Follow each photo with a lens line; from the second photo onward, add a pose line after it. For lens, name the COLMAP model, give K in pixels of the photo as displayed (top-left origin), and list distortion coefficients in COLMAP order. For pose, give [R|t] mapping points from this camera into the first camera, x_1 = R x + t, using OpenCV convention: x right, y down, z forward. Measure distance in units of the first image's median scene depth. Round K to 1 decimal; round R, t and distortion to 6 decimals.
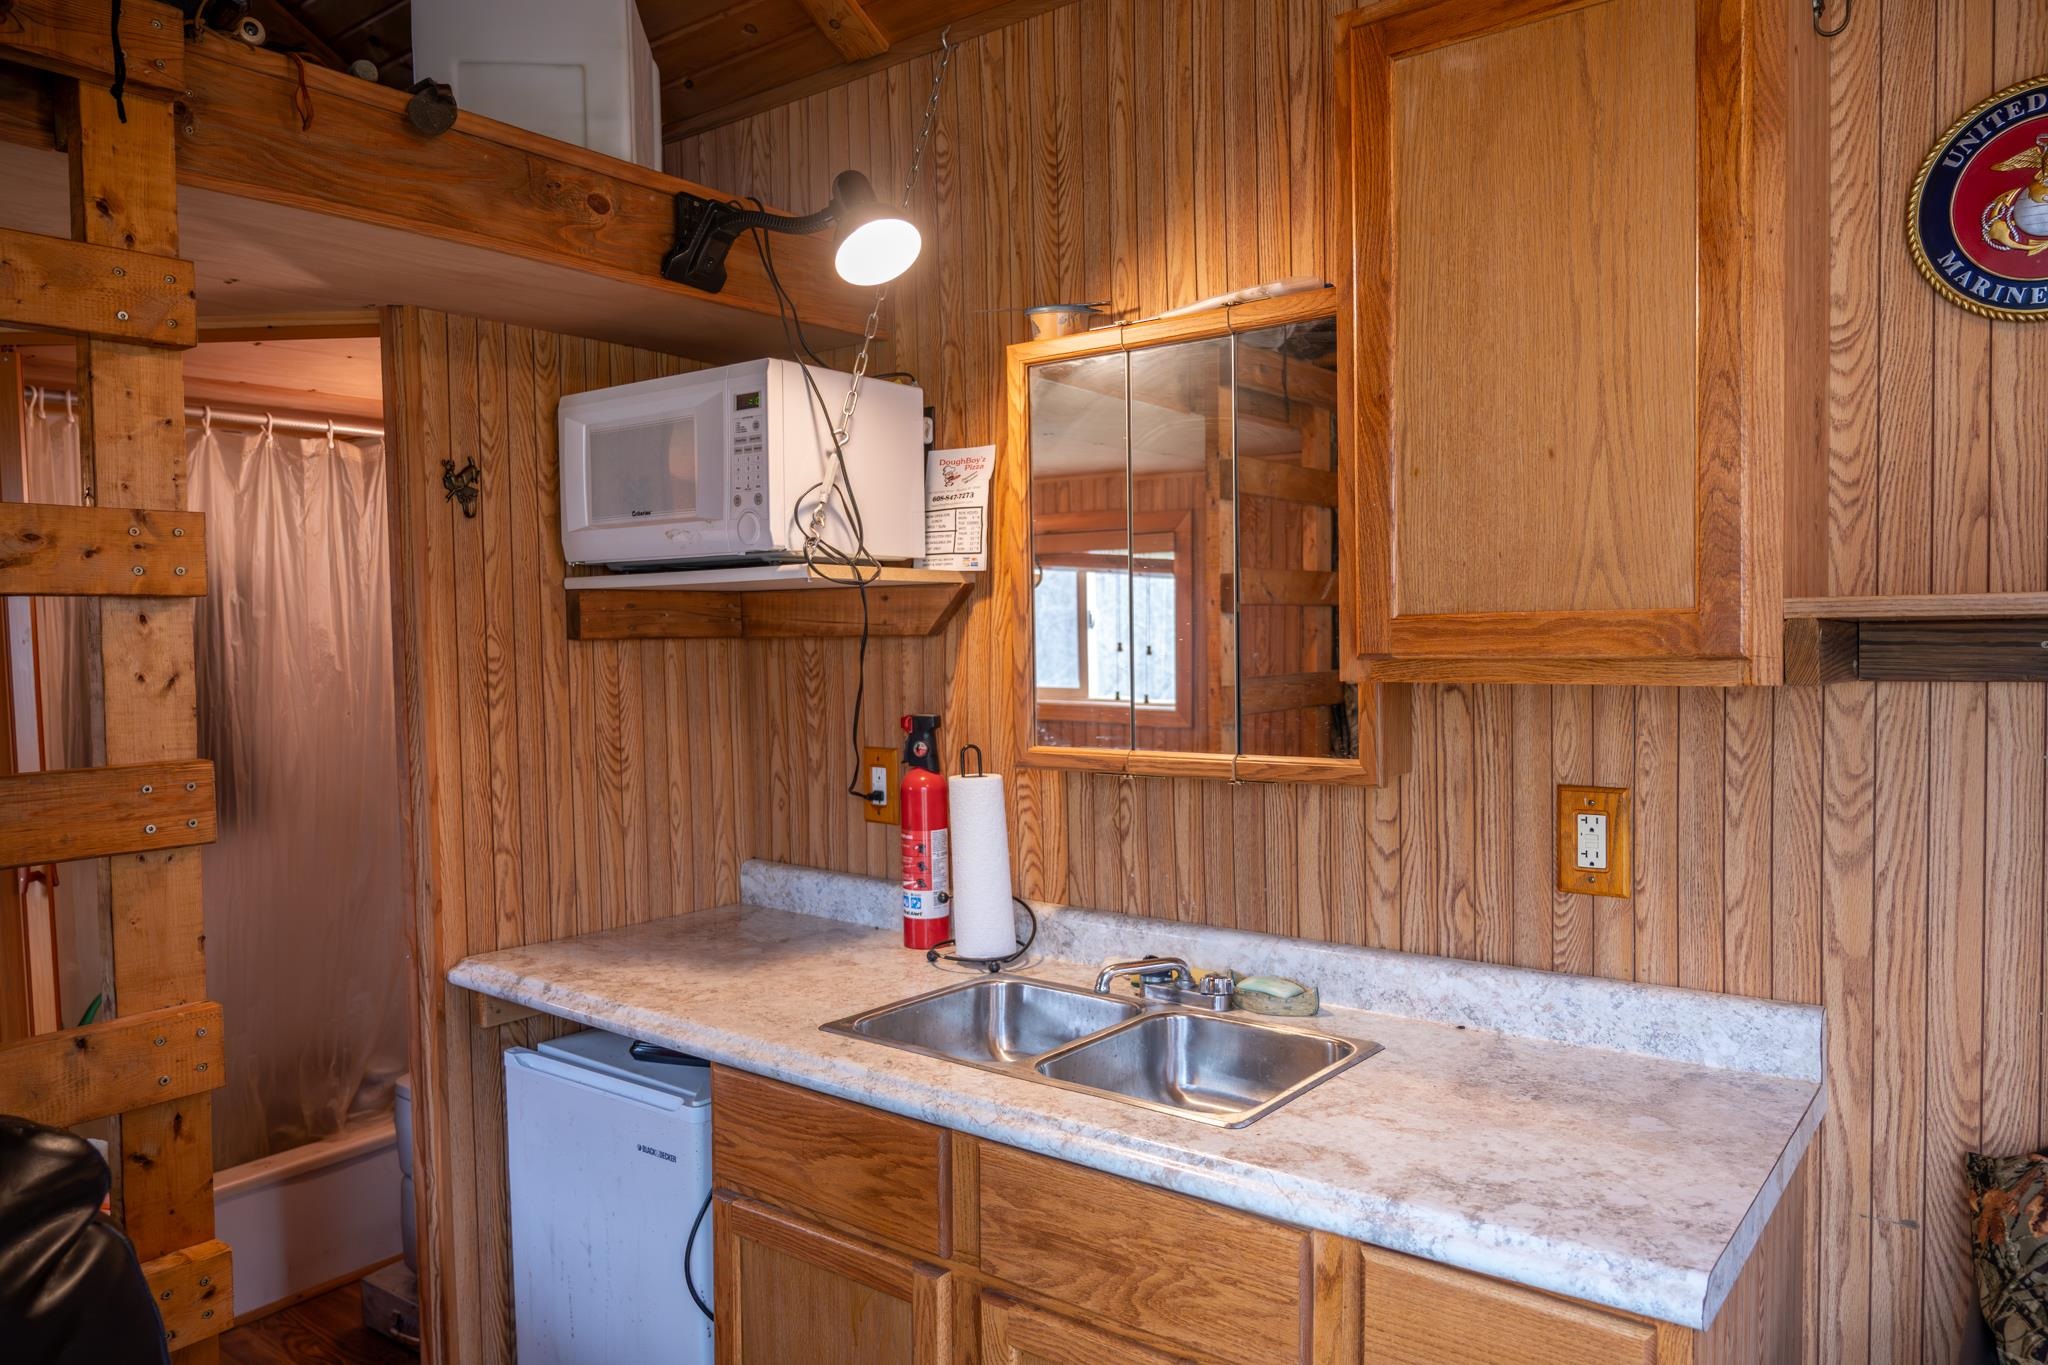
lens RADIAL K [[1392.9, 0, 1024.0], [0, 1392.9, 682.5], [0, 0, 1]] dist [-0.004487, -0.001291]
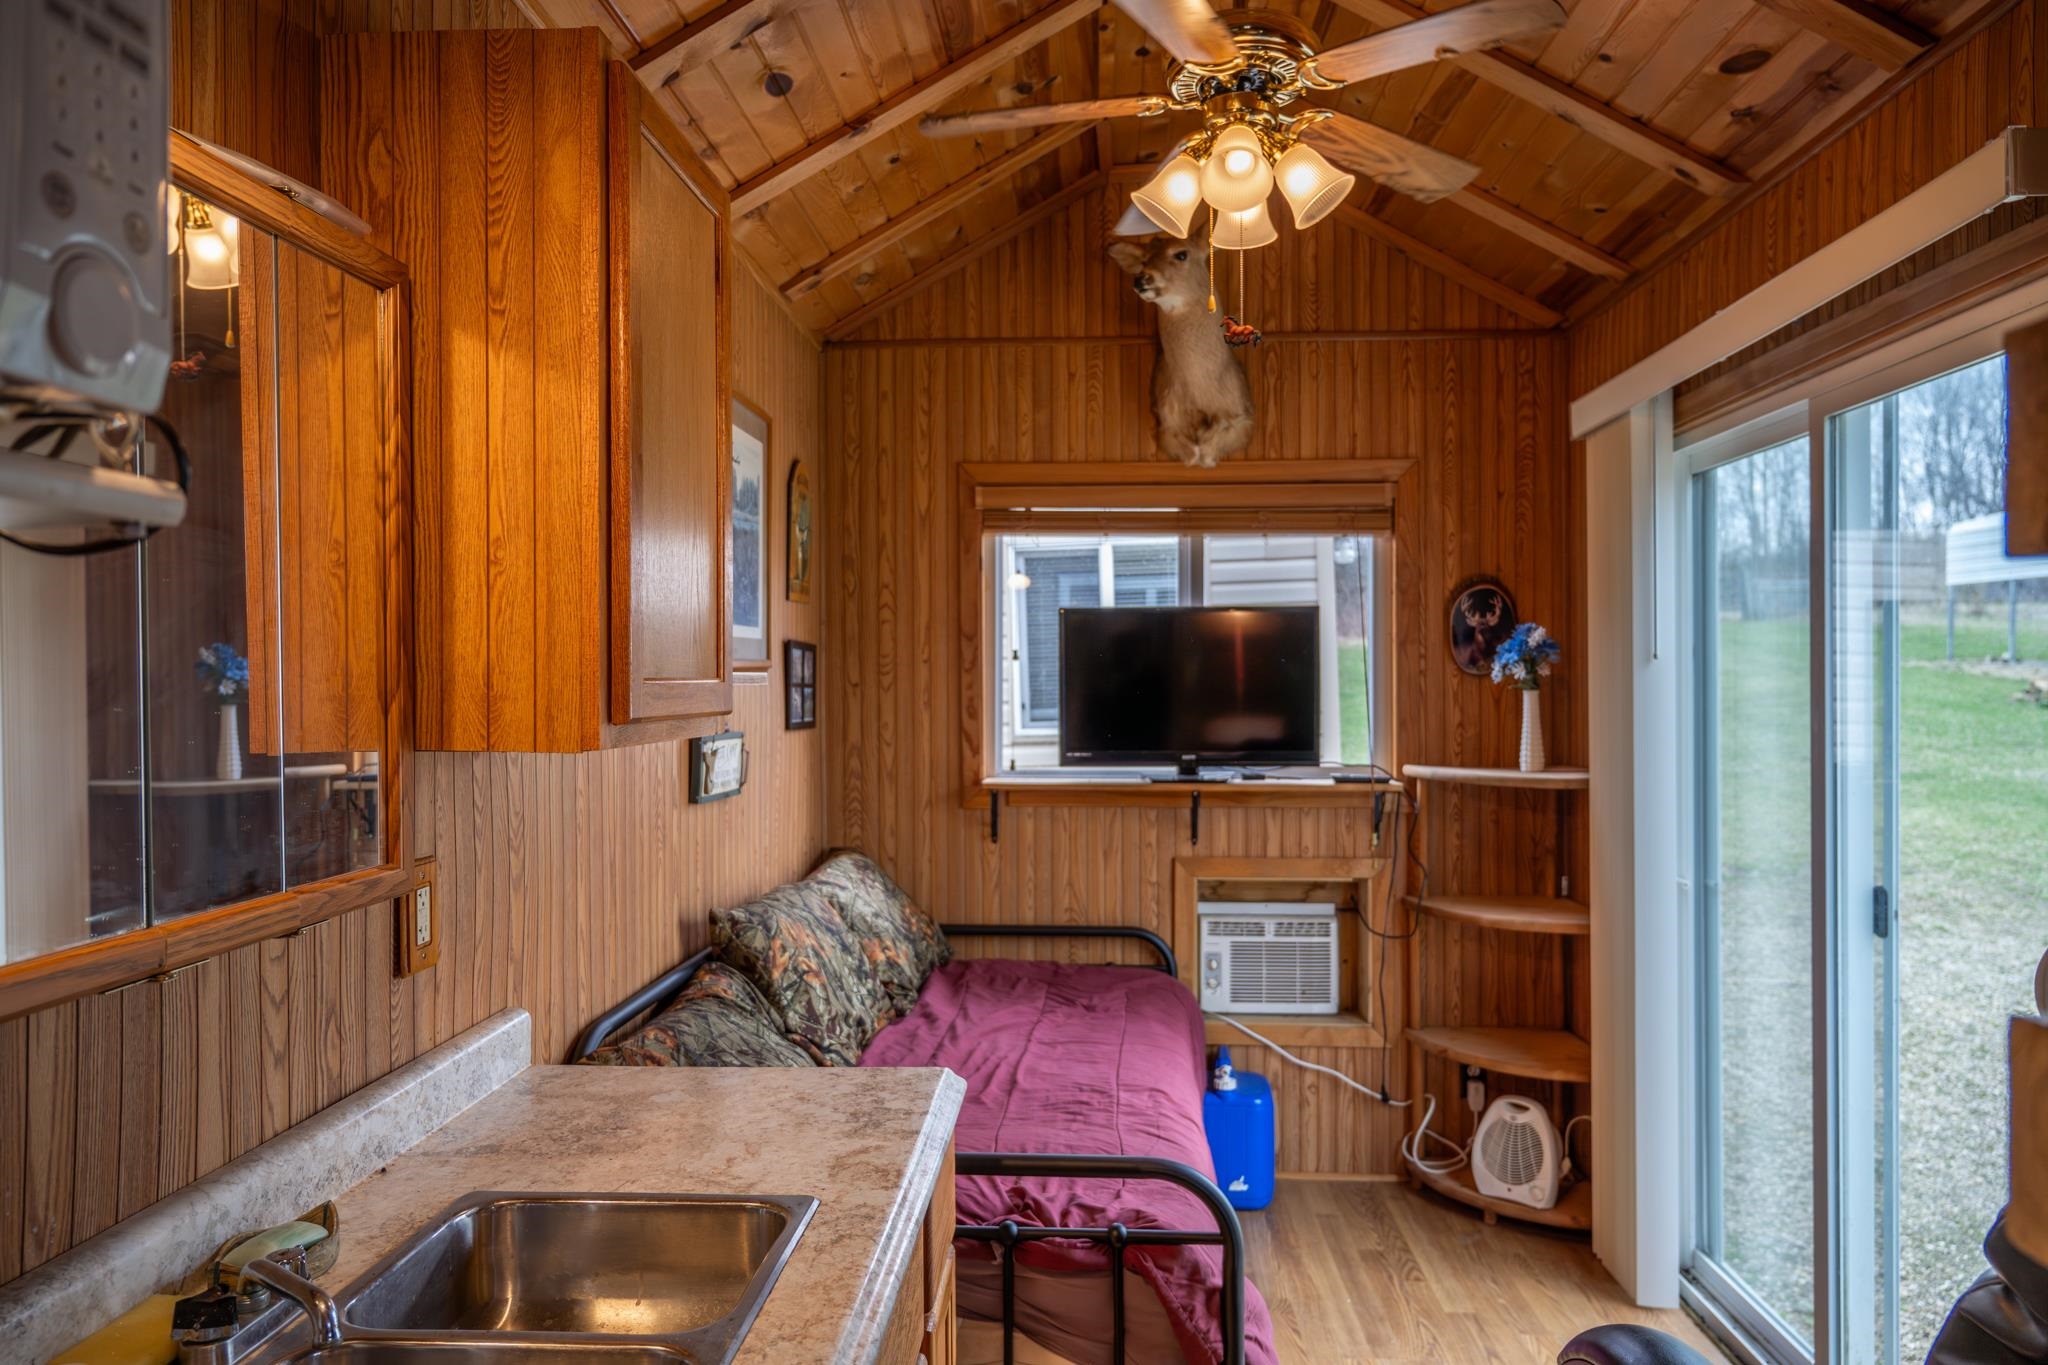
lens RADIAL K [[1392.9, 0, 1024.0], [0, 1392.9, 682.5], [0, 0, 1]] dist [-0.004487, -0.001291]
pose [[-0.567731, 0.016099, 0.823057, -0.580714], [0.045161, 0.998912, 0.011613, -0.035972], [-0.821975, 0.043763, -0.567840, 1.116748]]
